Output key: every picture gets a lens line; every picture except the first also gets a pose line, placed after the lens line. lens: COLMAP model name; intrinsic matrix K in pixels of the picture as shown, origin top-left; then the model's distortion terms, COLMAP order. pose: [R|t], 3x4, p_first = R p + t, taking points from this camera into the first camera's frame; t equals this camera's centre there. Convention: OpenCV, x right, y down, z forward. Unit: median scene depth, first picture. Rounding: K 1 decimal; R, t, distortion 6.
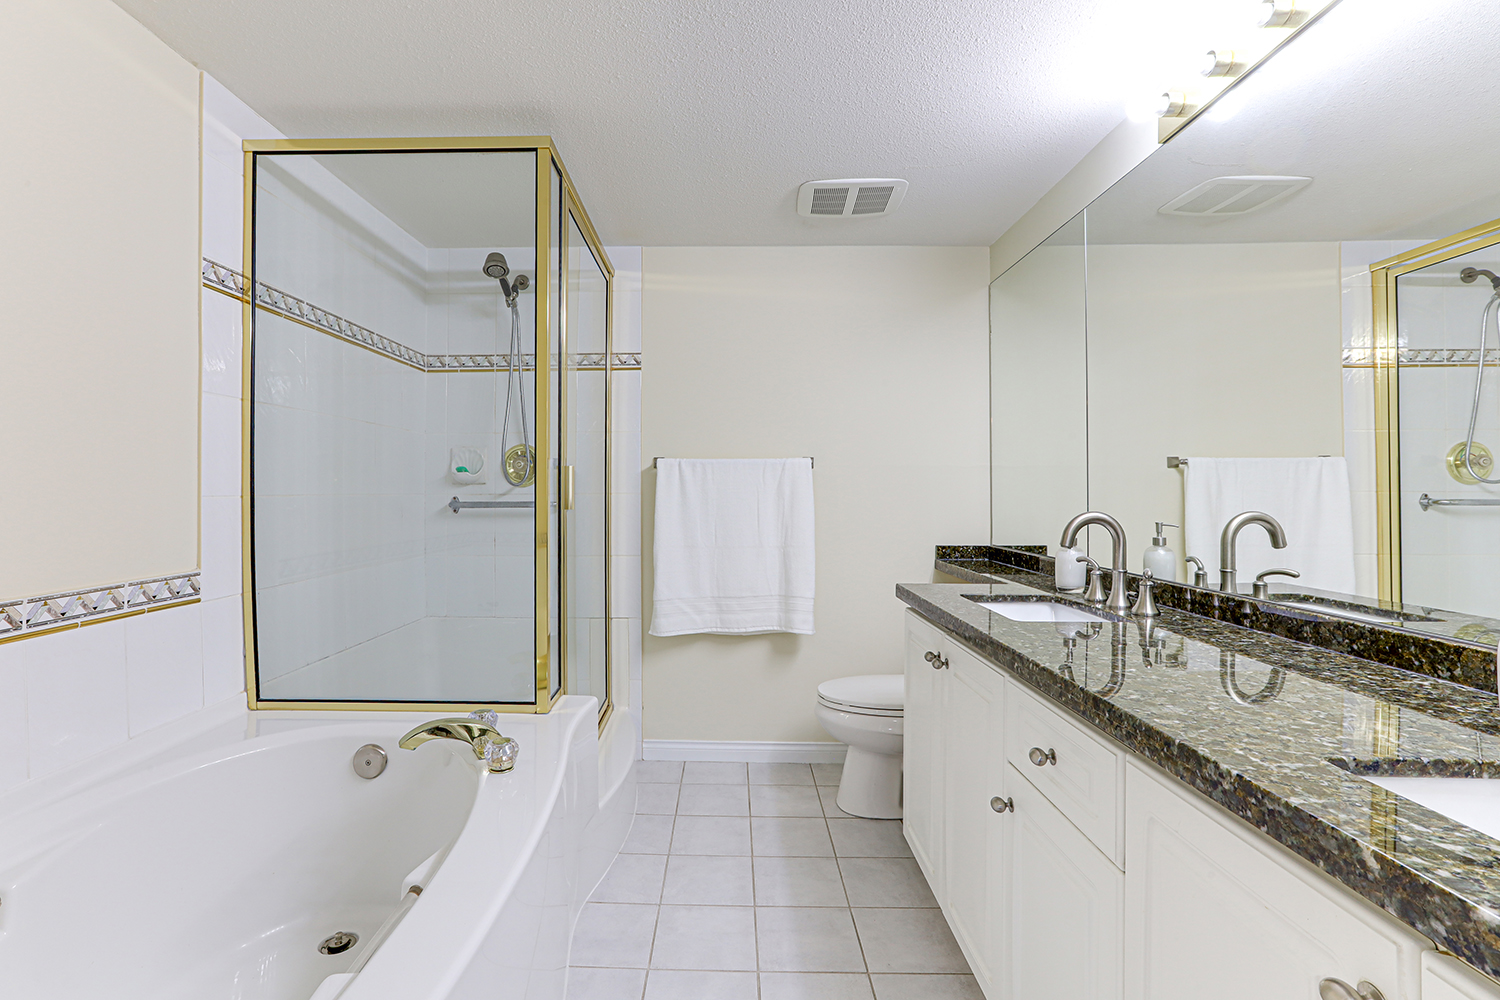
lens RADIAL K [[692.0, 0, 742.6], [0, 692.0, 491.4], [0, 0, 1]] dist [-0.024184, 0.013306]
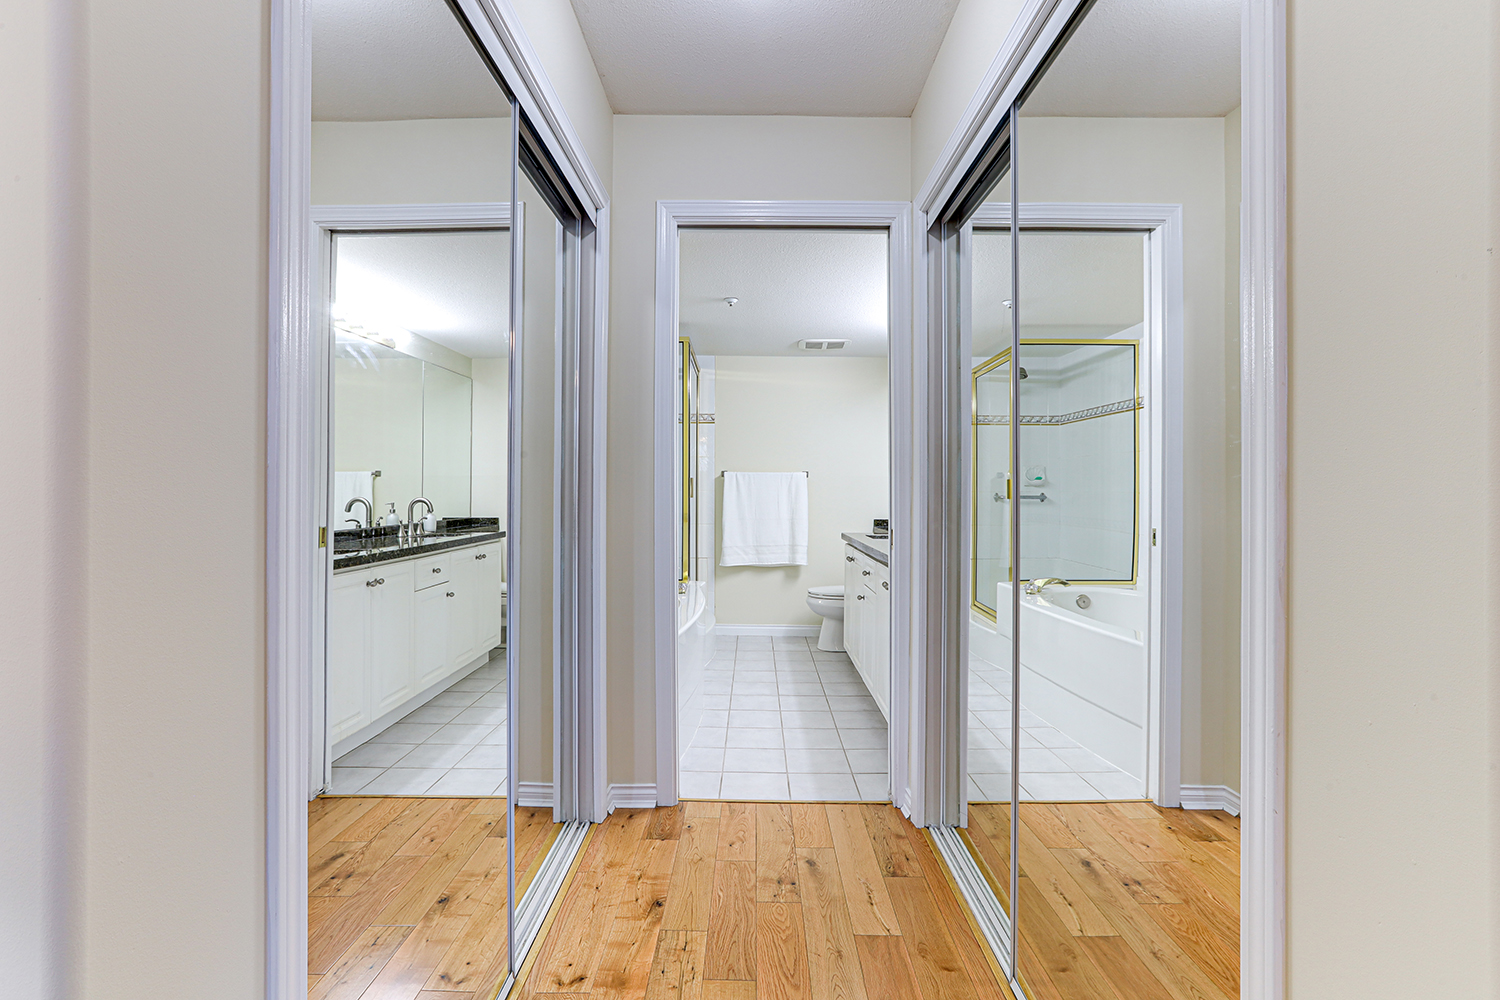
lens RADIAL K [[692.0, 0, 751.2], [0, 692.0, 493.5], [0, 0, 1]] dist [-0.024184, 0.013306]
pose [[0.999945, 0.002097, -0.010239, -0.035665], [-0.001974, 0.999926, 0.012025, -0.013332], [0.010264, -0.012005, 0.999875, -1.005602]]
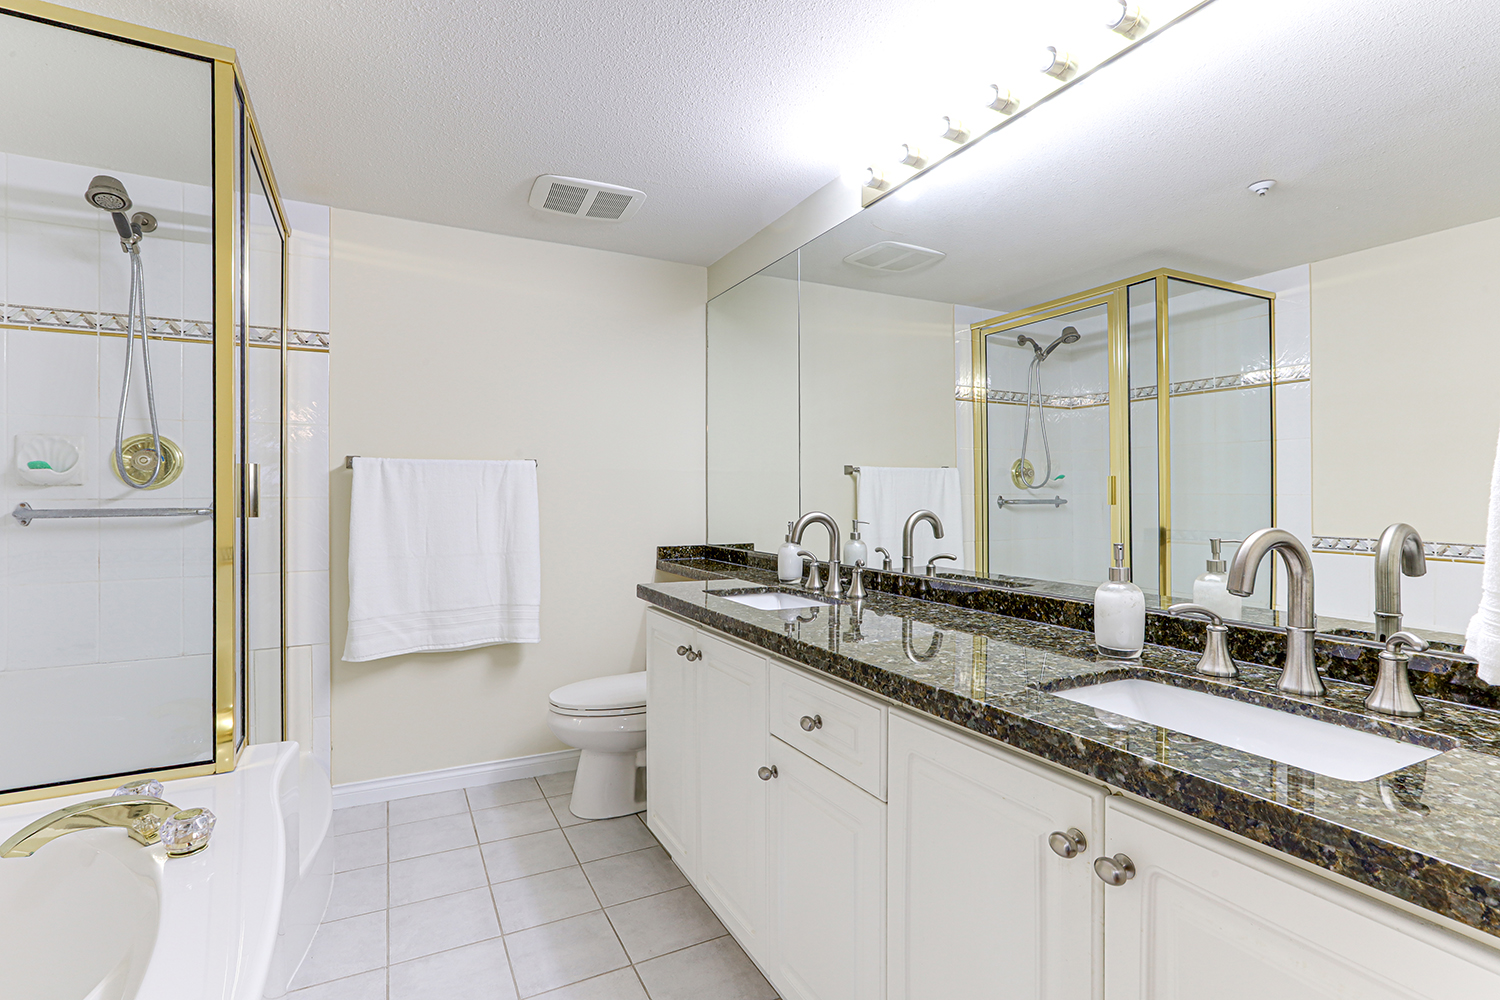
lens RADIAL K [[692.0, 0, 761.7], [0, 692.0, 497.2], [0, 0, 1]] dist [-0.024184, 0.013306]
pose [[0.881382, -0.002744, 0.472397, -0.089808], [0.000837, 0.999991, 0.004248, -0.000265], [-0.472404, -0.003349, 0.881376, 0.005029]]
